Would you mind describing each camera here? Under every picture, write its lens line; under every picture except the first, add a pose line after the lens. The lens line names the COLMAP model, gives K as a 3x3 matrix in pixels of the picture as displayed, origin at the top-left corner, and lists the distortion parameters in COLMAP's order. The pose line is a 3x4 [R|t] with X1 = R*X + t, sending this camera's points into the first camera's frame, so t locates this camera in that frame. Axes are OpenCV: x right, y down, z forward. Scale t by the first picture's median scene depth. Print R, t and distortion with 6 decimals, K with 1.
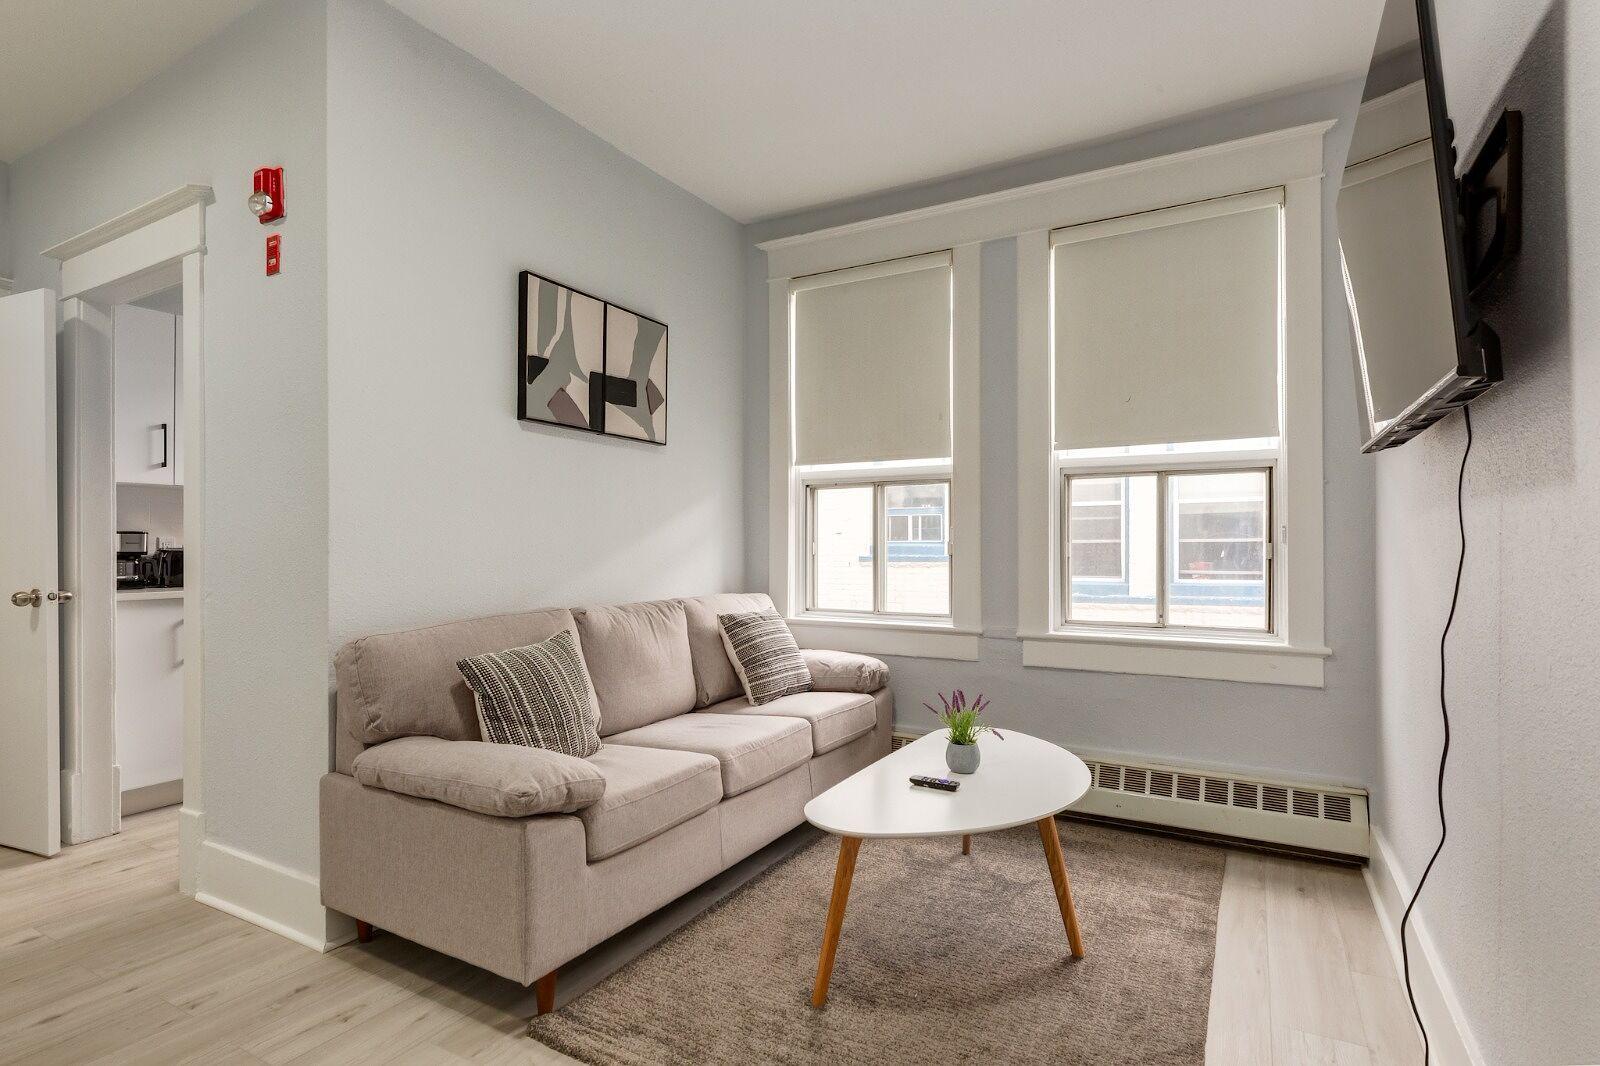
lens RADIAL K [[803.7, 0, 795.8], [0, 803.7, 548.6], [0, 0, 1]] dist [-0.002297, 0.000157]
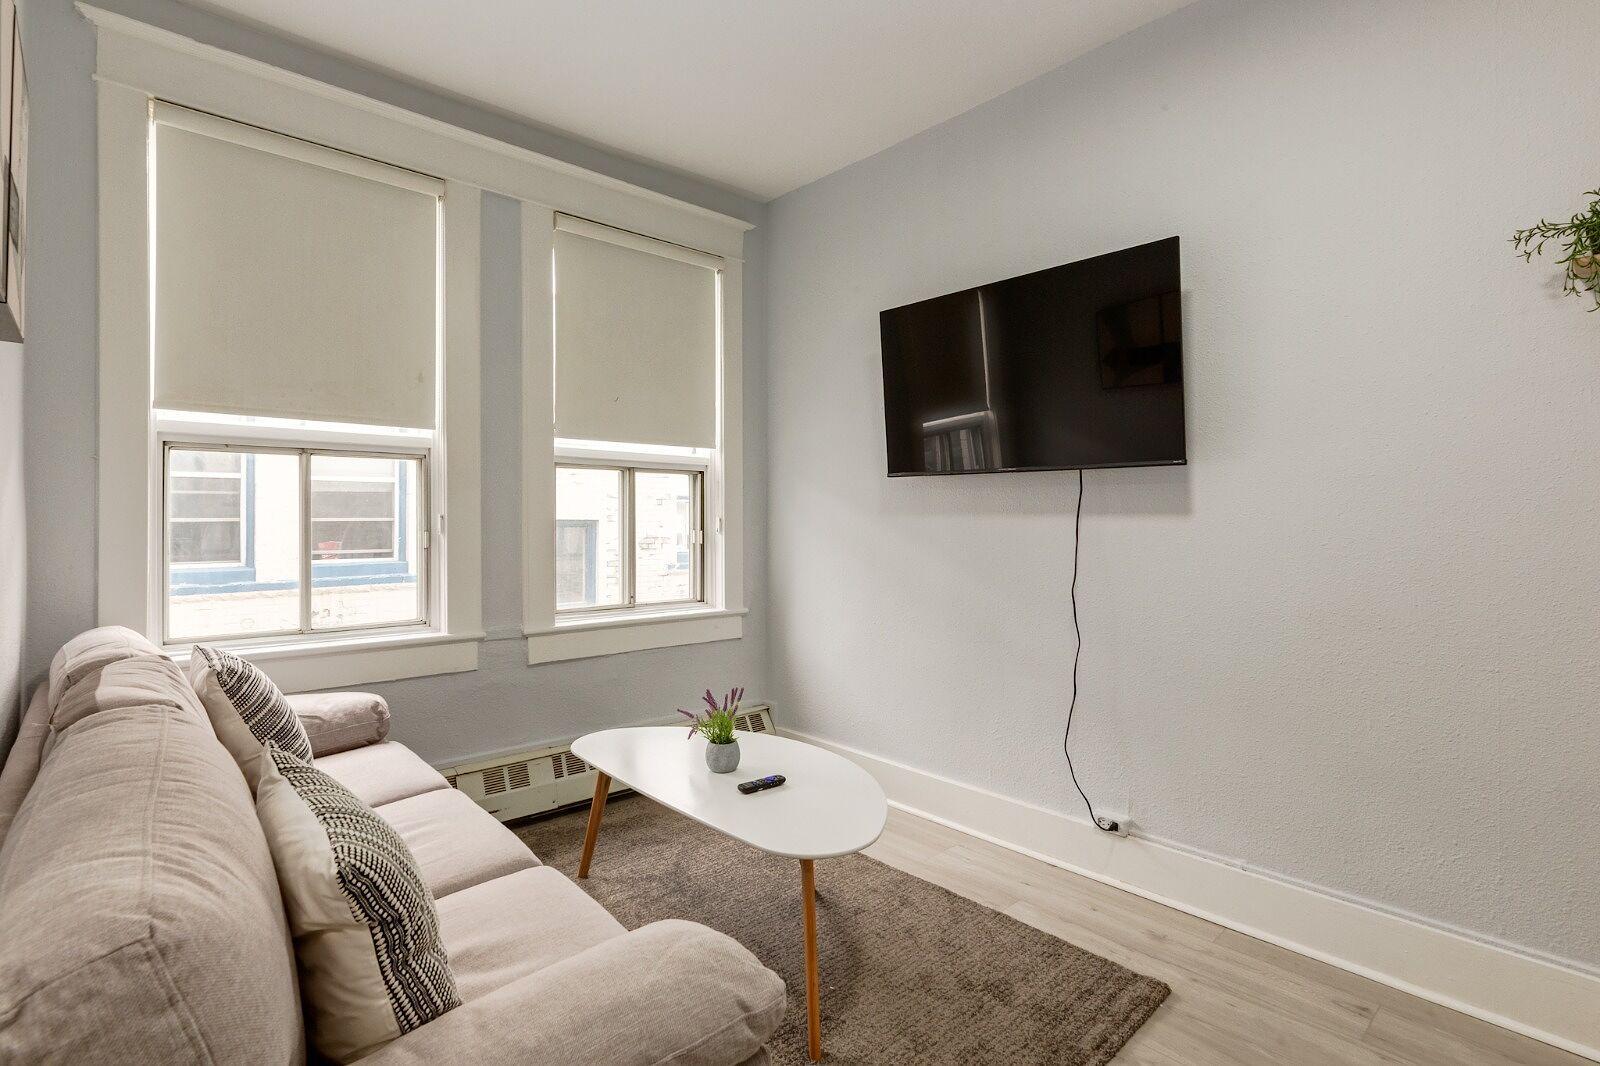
lens RADIAL K [[770.5, 0, 771.0], [0, 770.5, 521.4], [0, 0, 1]] dist [0.000012, -0.000893]
pose [[0.329691, -0.002426, 0.944086, -0.559517], [0.000228, 0.999997, 0.002490, -0.027741], [-0.944089, -0.000606, 0.329691, 0.524189]]
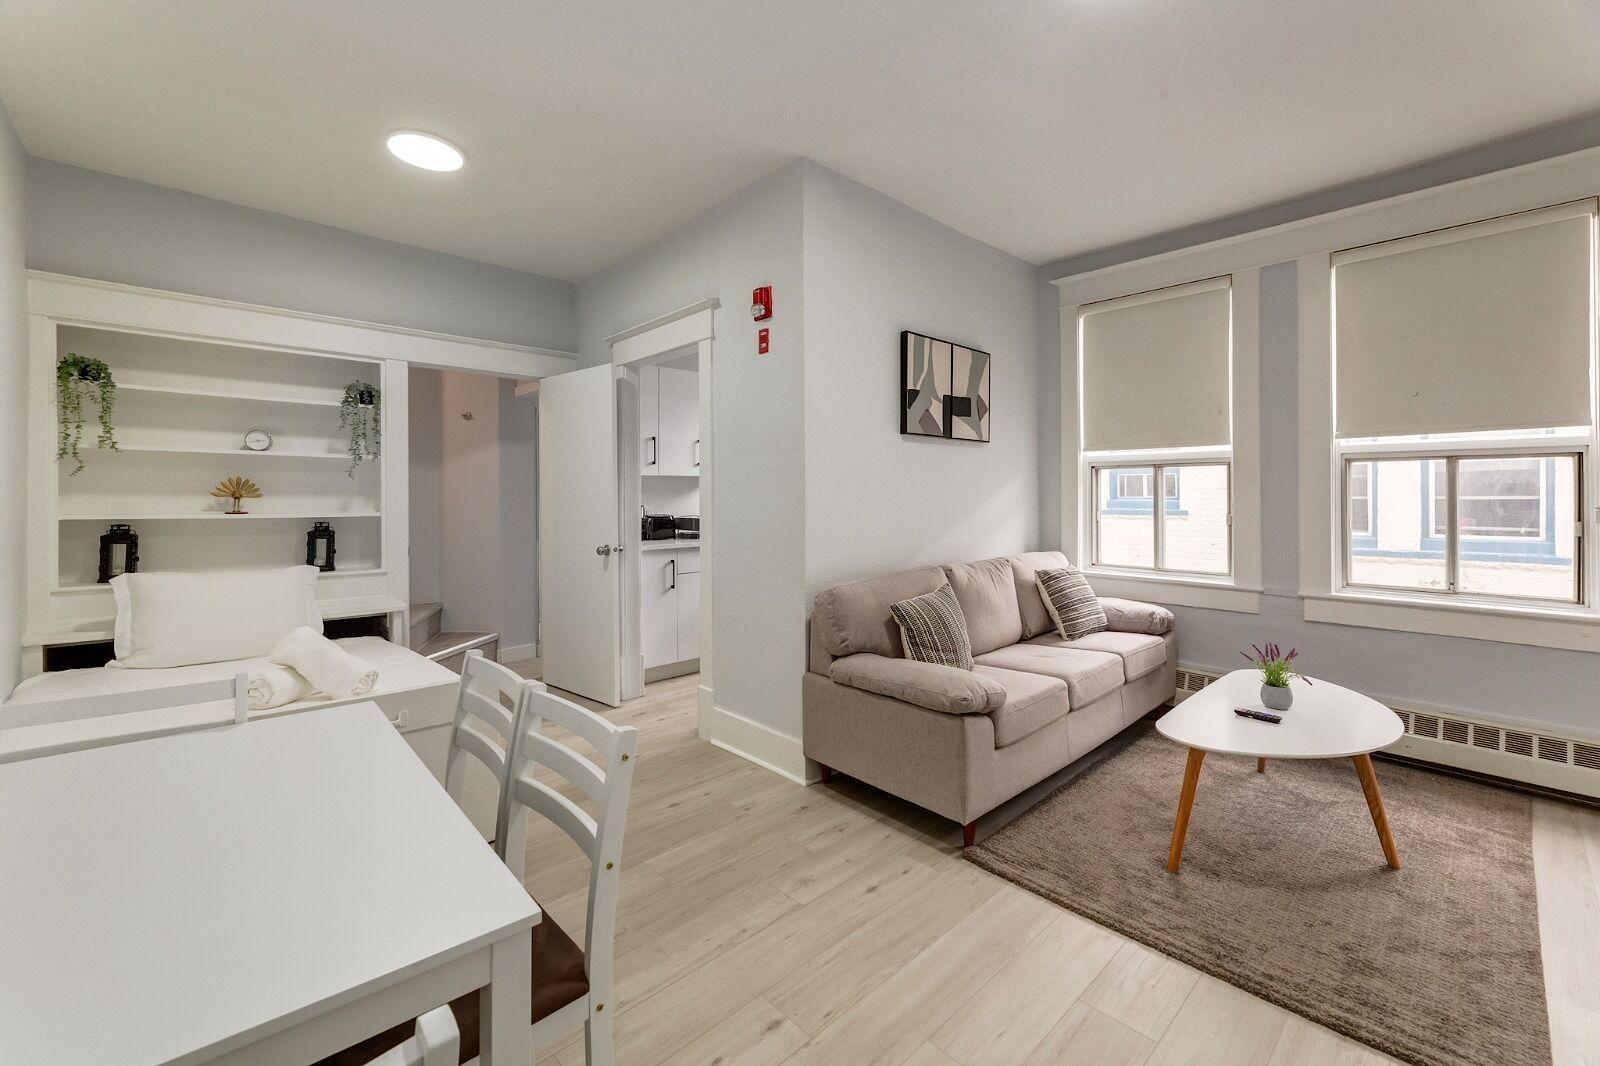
lens RADIAL K [[654.2, 0, 803.5], [0, 654.2, 495.6], [0, 0, 1]] dist [-0.001044, -0.000030]
pose [[0.955061, -0.004517, -0.296374, -0.165827], [0.005562, 0.999981, 0.002683, -0.054748], [0.296356, -0.004210, 0.955068, -0.174649]]
